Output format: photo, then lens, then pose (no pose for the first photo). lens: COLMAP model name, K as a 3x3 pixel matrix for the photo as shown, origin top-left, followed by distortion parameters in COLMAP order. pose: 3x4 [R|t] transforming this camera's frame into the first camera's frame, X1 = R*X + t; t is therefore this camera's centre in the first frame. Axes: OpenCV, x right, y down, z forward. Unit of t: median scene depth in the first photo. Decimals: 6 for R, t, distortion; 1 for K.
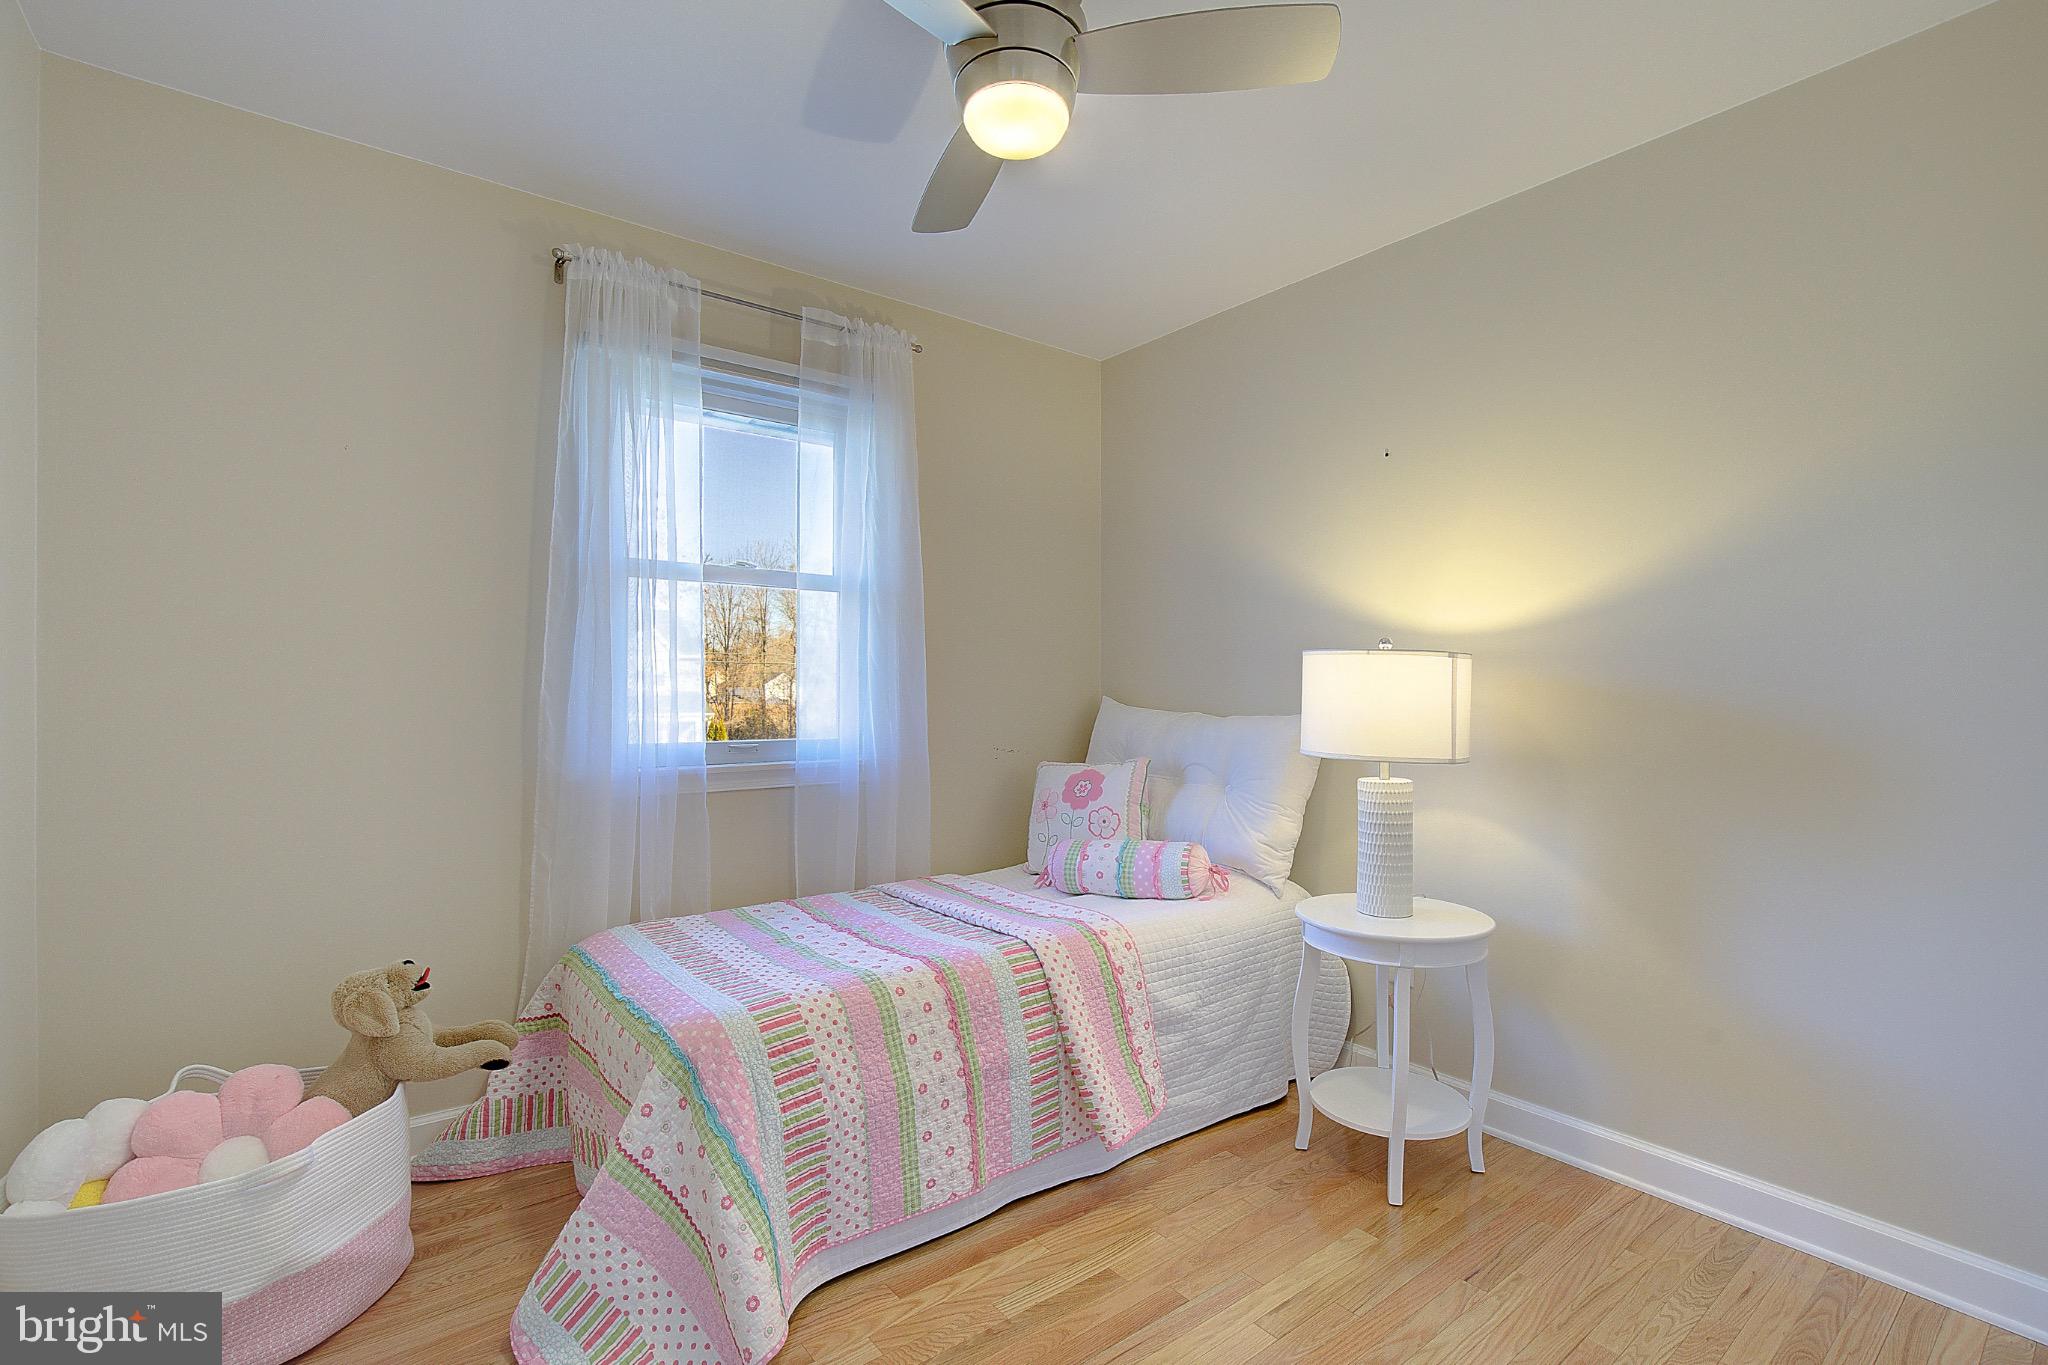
lens RADIAL K [[926.5, 0, 1055.3], [0, 926.5, 682.4], [0, 0, 1]] dist [0.000278, 0.000082]
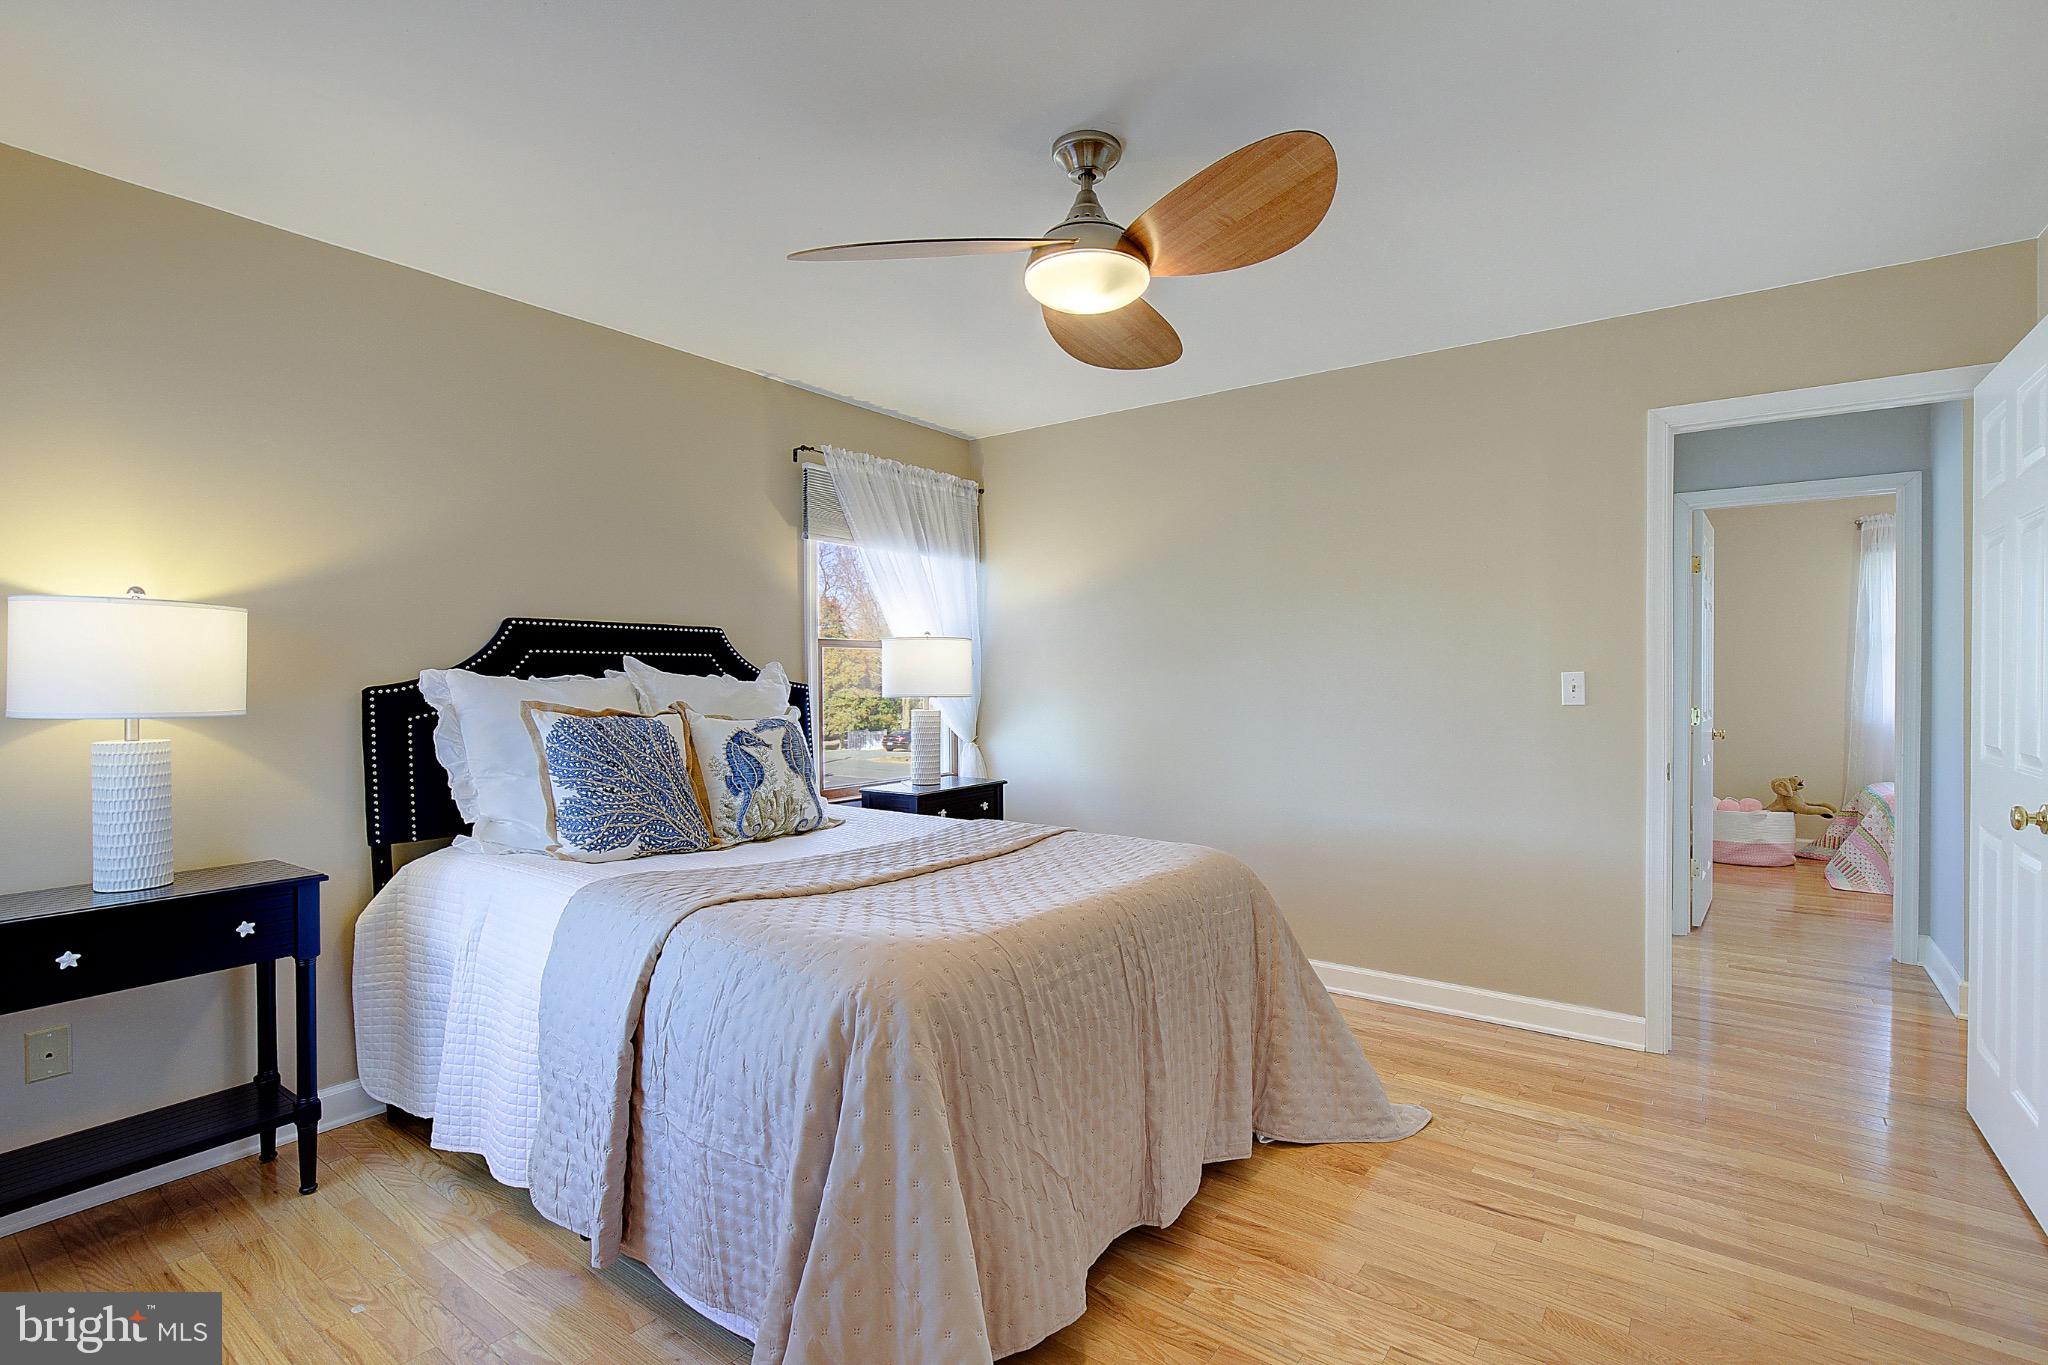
lens RADIAL K [[964.3, 0, 1035.4], [0, 964.3, 687.5], [0, 0, 1]] dist [-0.002403, -0.000306]
pose [[0.271726, 0.009785, -0.962325, 1.724793], [-0.000022, 0.999948, 0.010161, -0.019838], [0.962375, -0.002740, 0.271712, -2.348555]]
